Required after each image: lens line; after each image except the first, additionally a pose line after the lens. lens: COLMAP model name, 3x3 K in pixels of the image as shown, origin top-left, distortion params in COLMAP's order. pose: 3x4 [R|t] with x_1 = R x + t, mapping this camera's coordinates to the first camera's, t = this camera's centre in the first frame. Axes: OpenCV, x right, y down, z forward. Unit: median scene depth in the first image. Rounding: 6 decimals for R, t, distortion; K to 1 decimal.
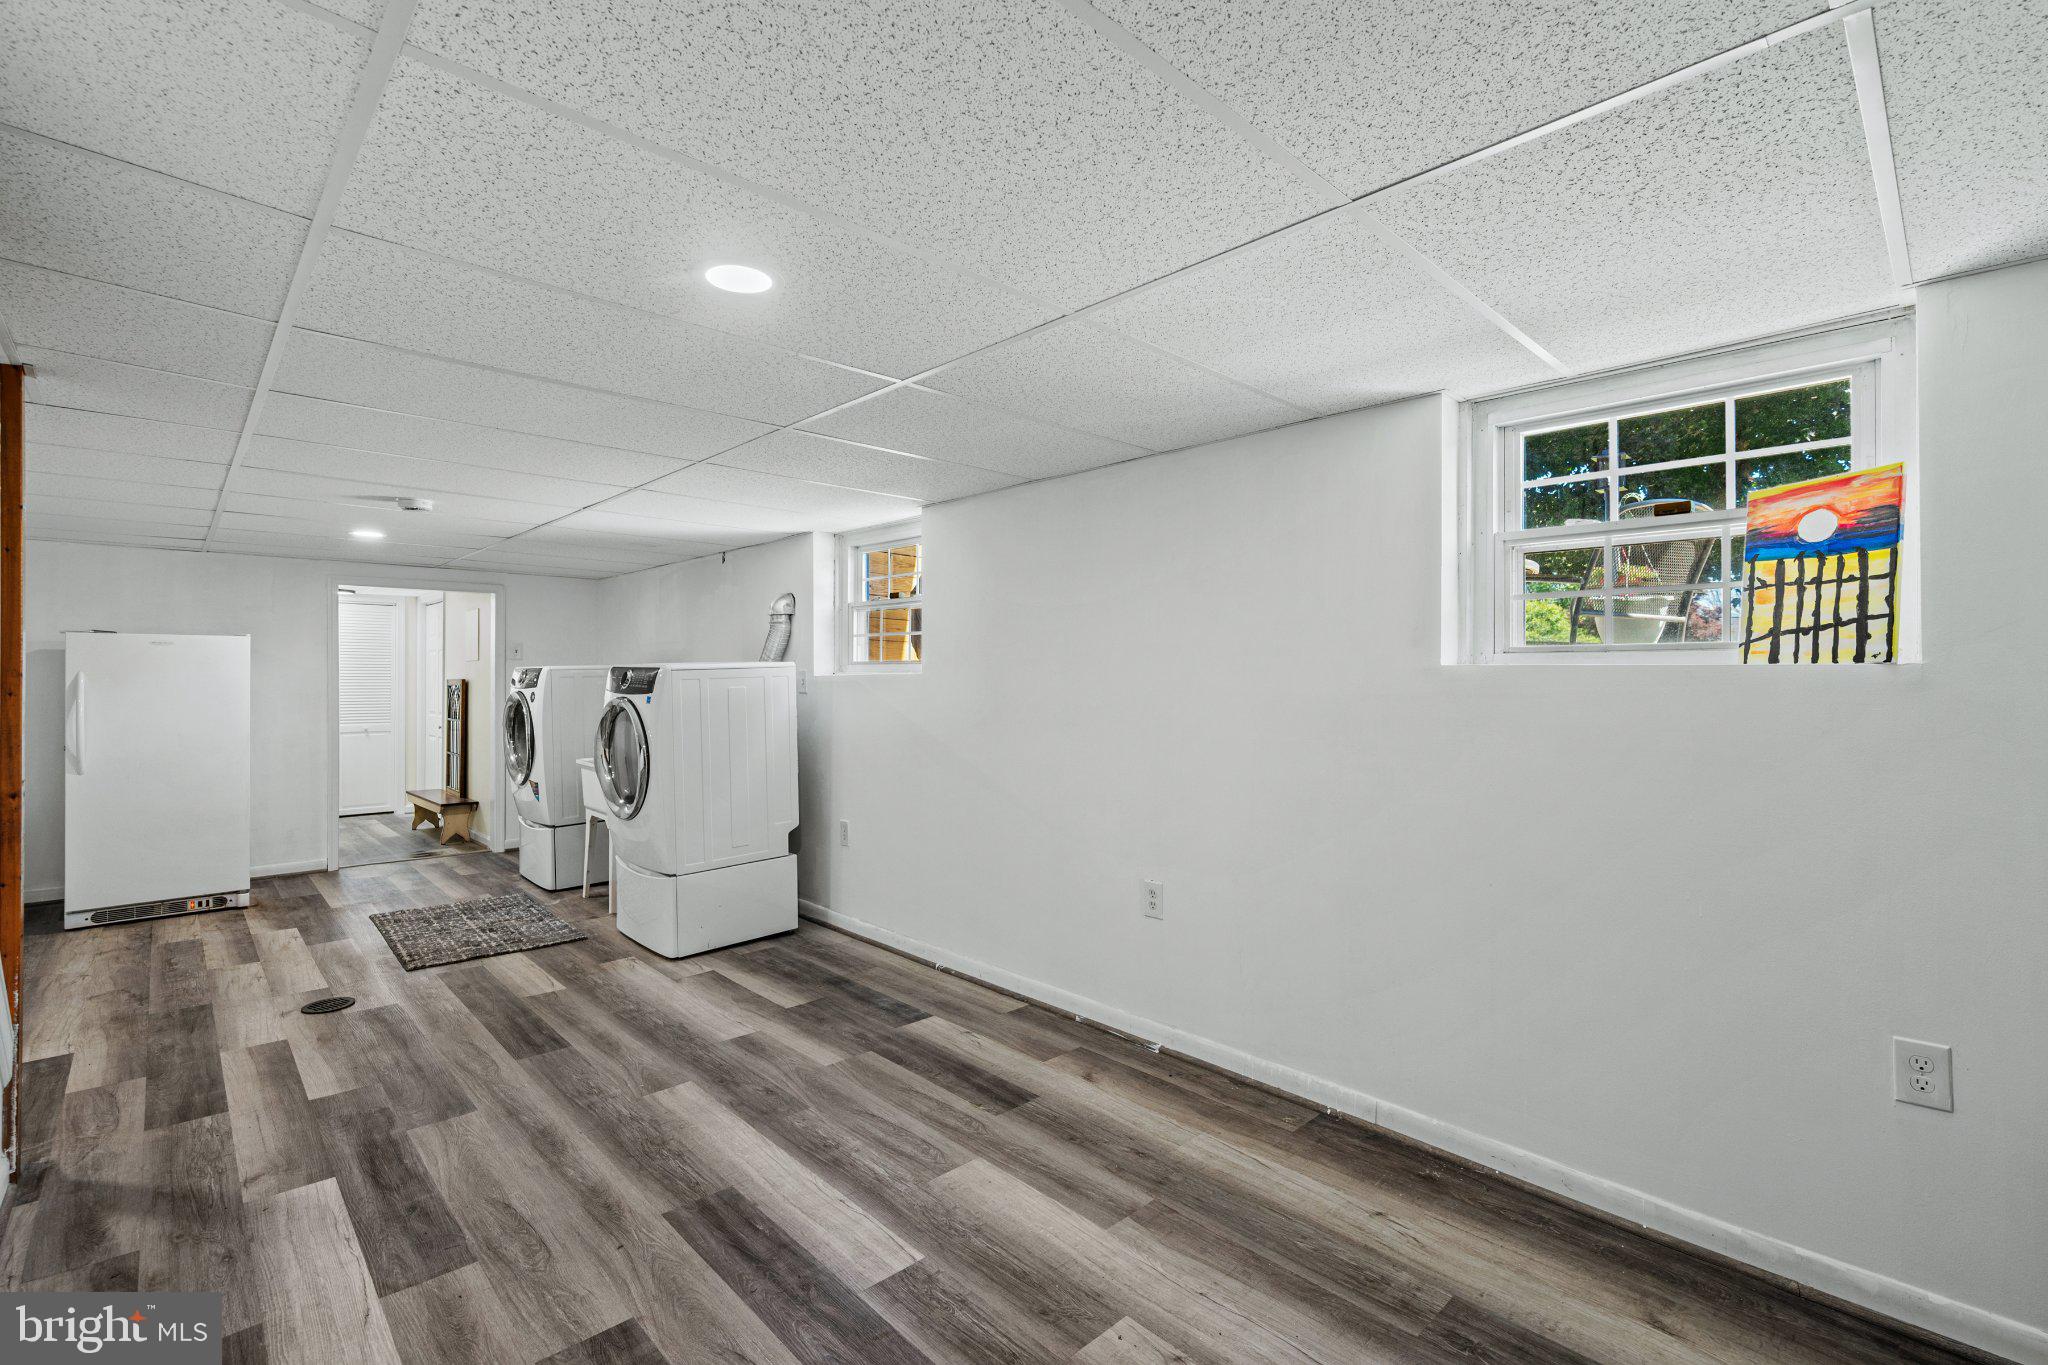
lens RADIAL K [[895.6, 0, 1024.8], [0, 895.6, 673.5], [0, 0, 1]] dist [0.002544, 0.000434]
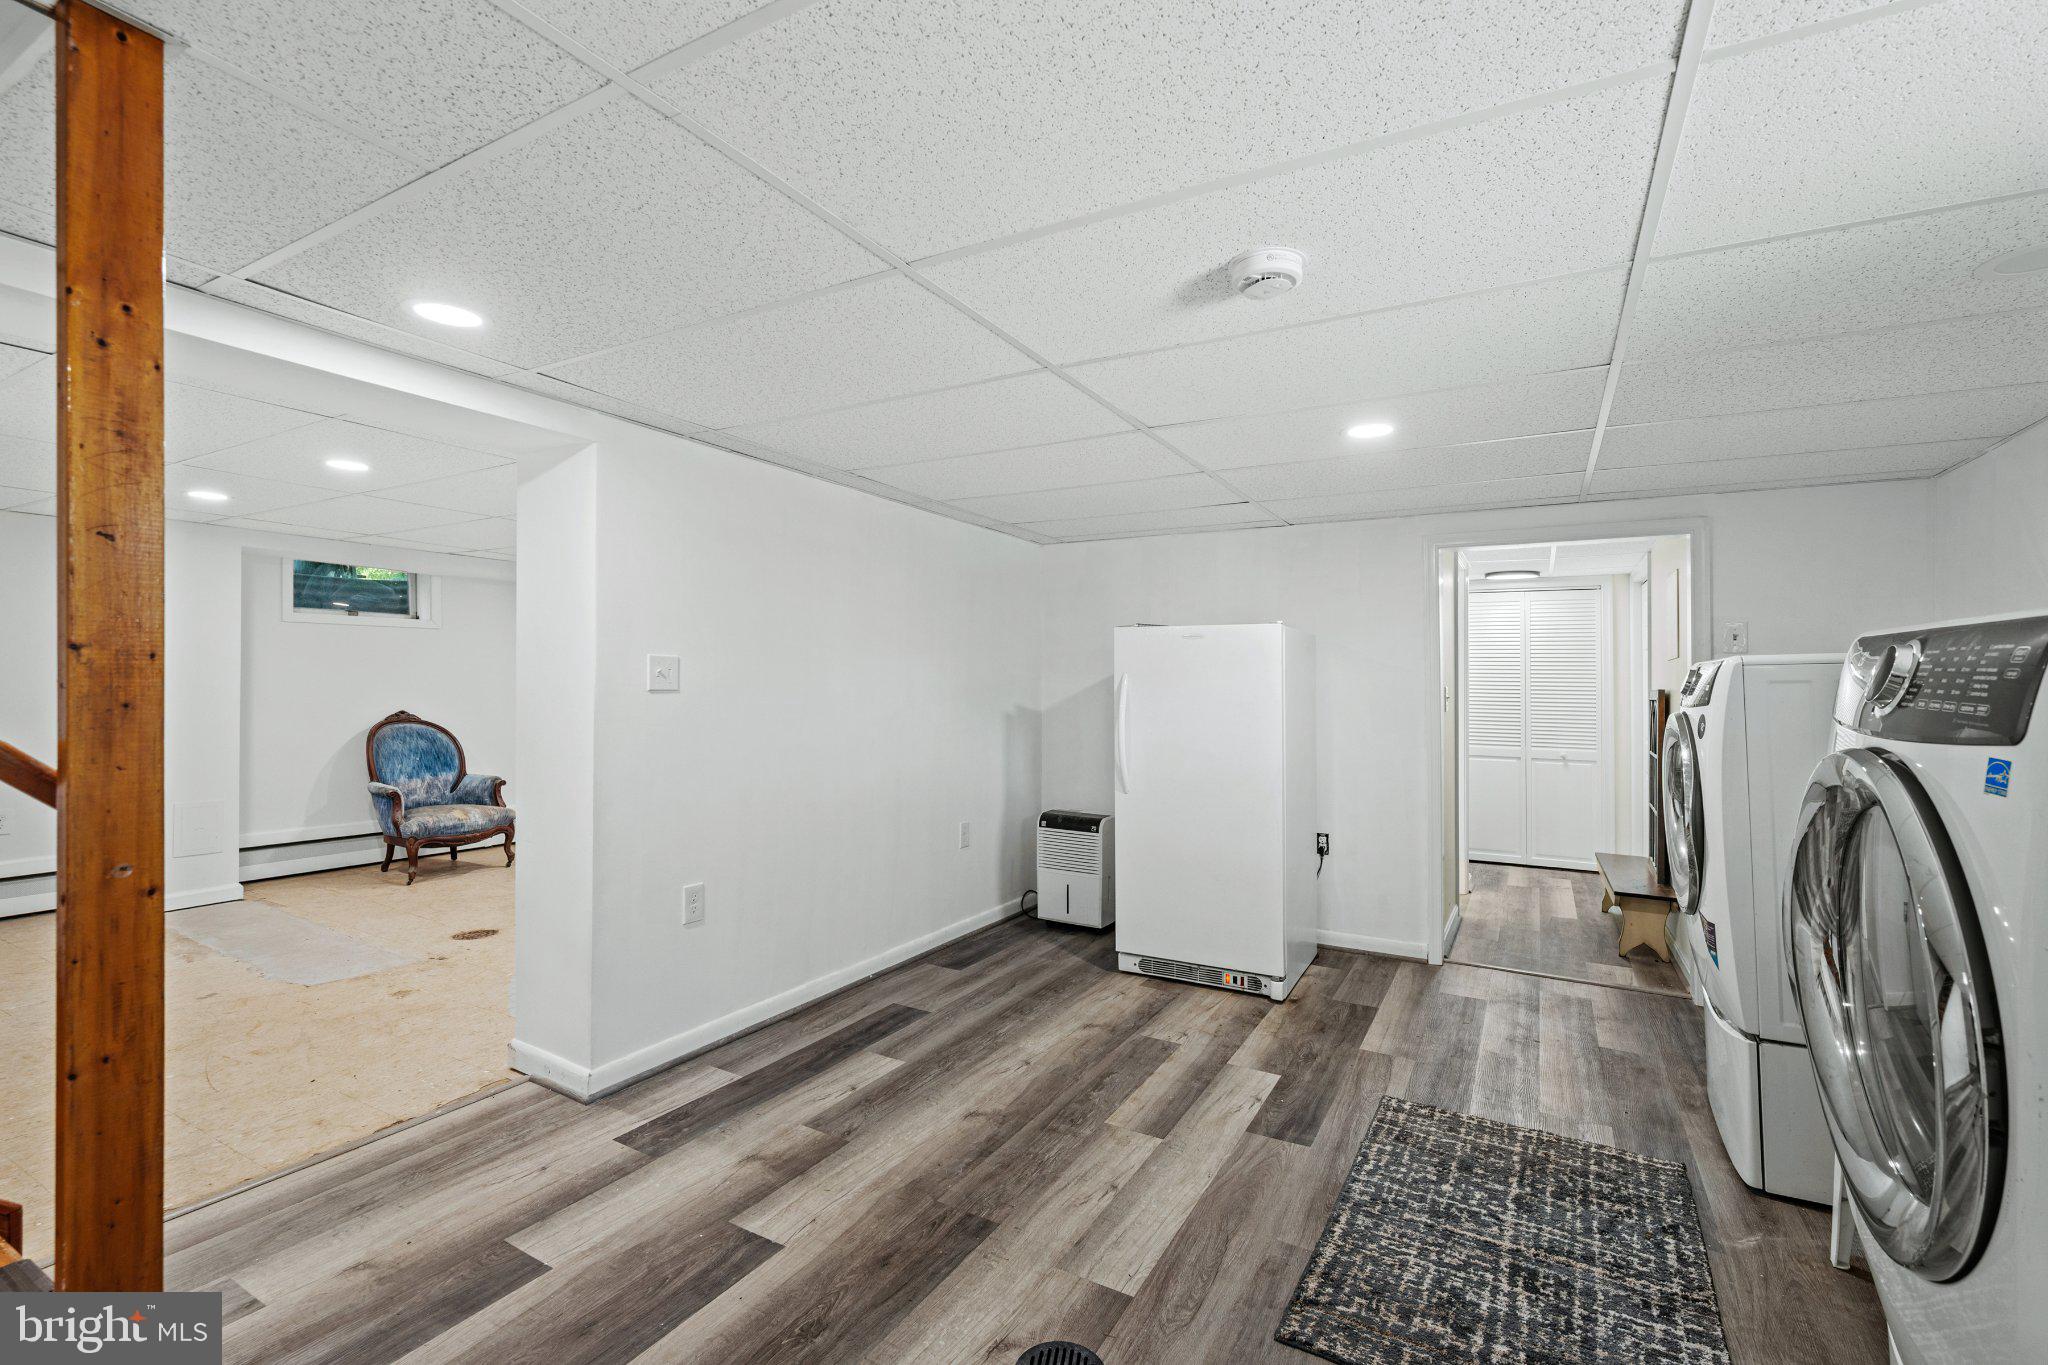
lens RADIAL K [[895.6, 0, 1024.8], [0, 895.6, 673.5], [0, 0, 1]] dist [0.002544, 0.000434]
pose [[0.281207, -0.008800, -0.959607, -0.260818], [-0.008406, 0.999897, -0.011633, 0.009226], [0.959610, 0.011338, 0.281105, 0.665311]]
